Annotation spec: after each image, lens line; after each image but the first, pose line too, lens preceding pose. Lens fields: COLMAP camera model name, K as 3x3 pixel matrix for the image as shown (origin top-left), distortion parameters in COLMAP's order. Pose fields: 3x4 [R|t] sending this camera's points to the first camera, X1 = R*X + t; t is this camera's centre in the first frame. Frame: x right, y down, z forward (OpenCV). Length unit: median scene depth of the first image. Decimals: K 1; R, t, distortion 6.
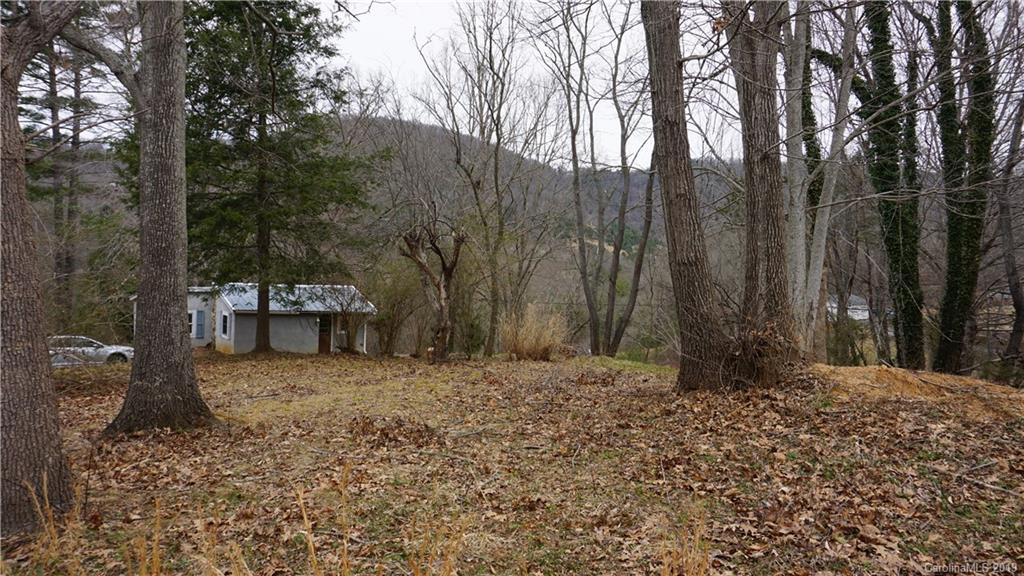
lens RADIAL K [[677.4, 0, 512.0], [0, 677.4, 288.0], [0, 0, 1]] dist [-0.070759, 0.049746]
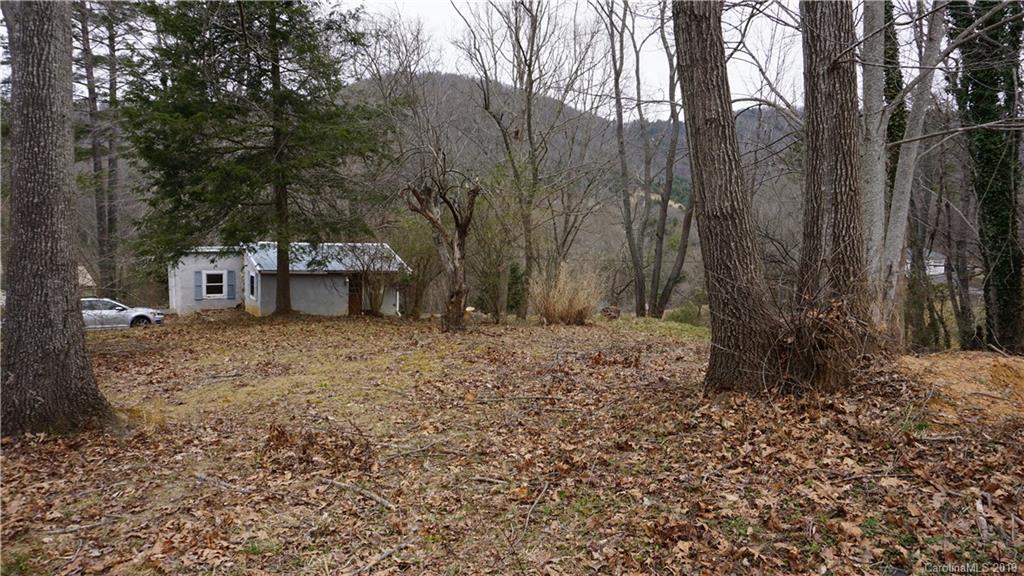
lens RADIAL K [[677.4, 0, 512.0], [0, 677.4, 288.0], [0, 0, 1]] dist [-0.070759, 0.049746]
pose [[0.996713, -0.002030, -0.080990, 0.040029], [0.007357, 0.997823, 0.065537, -0.003635], [0.080681, -0.065917, 0.994558, 0.109237]]
